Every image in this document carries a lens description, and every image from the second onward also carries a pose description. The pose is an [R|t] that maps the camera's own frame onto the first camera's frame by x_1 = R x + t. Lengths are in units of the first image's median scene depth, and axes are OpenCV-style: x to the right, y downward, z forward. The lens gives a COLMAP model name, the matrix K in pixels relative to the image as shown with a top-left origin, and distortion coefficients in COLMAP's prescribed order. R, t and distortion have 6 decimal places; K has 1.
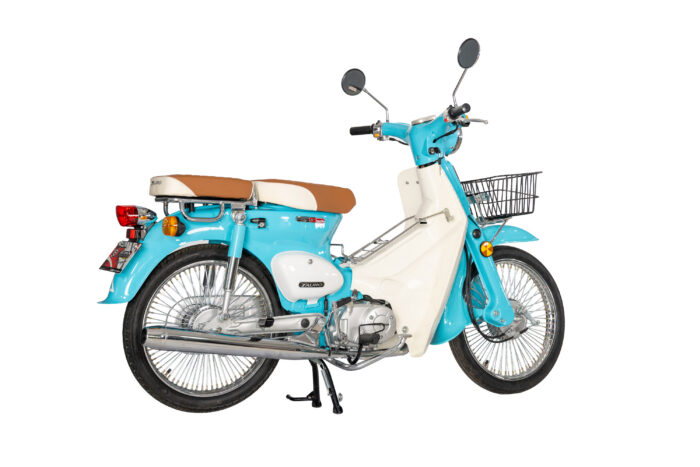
lens RADIAL K [[1353.6, 0, 350.0], [0, 1353.6, 233.5], [0, 0, 1]] dist [-0.026188, -0.038713]
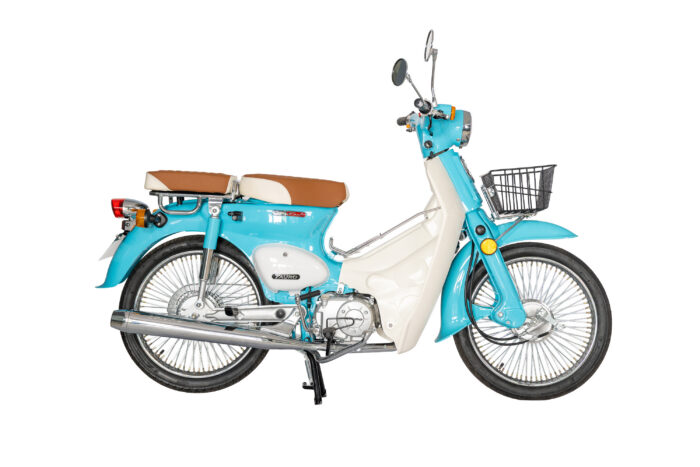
lens RADIAL K [[1353.6, 0, 350.0], [0, 1353.6, 233.5], [0, 0, 1]] dist [-0.026188, -0.038713]
pose [[0.873990, 0.016522, -0.485663, 0.508958], [-0.010902, 0.999837, 0.014394, -0.010201], [0.485822, -0.007285, 0.874028, 0.128722]]
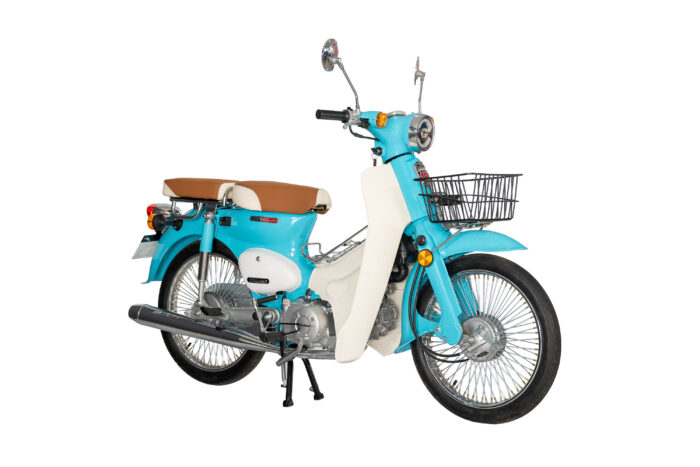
lens RADIAL K [[1353.6, 0, 350.0], [0, 1353.6, 233.5], [0, 0, 1]] dist [-0.026188, -0.038713]
pose [[0.488567, 0.014787, -0.872401, 0.923602], [-0.037223, 0.999299, -0.003907, 0.002677], [0.871732, 0.034382, 0.488775, 0.544145]]
